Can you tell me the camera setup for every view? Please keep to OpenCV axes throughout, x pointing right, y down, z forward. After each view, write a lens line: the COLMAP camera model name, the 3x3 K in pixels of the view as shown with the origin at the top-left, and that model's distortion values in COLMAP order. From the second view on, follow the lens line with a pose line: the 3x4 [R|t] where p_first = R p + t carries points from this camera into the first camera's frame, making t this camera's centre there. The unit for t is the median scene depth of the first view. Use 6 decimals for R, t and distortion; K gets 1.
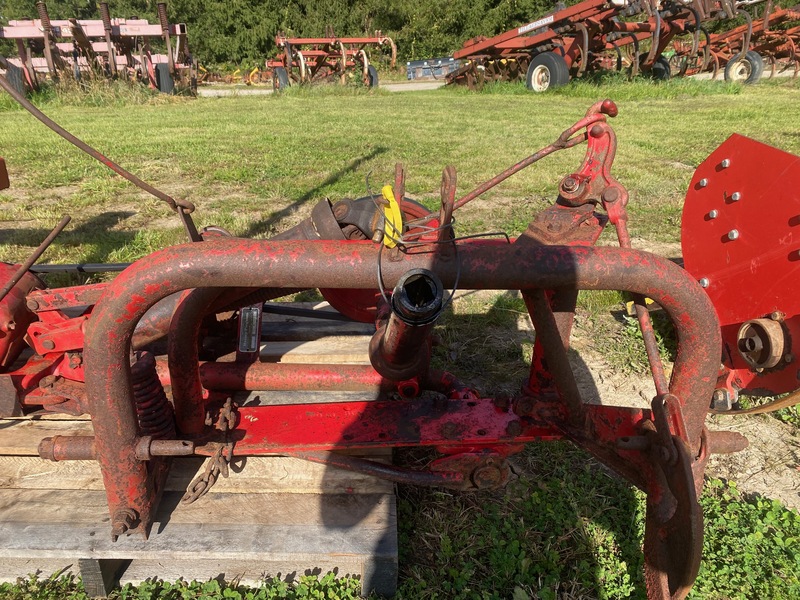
lens RADIAL K [[617.3, 0, 390.2], [0, 617.3, 299.7], [0, 0, 1]] dist [0.016007, -0.004833]
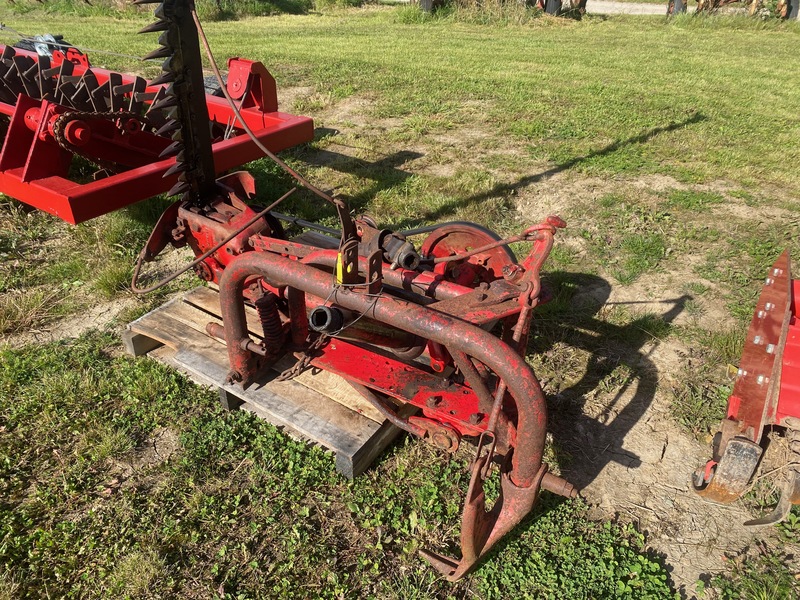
lens RADIAL K [[617.3, 0, 390.2], [0, 617.3, 299.7], [0, 0, 1]] dist [0.016007, -0.004833]
pose [[0.813453, 0.296874, -0.500160, 0.672430], [-0.222345, 0.953336, 0.204240, -0.289308], [0.537454, -0.054931, 0.841502, -0.256766]]
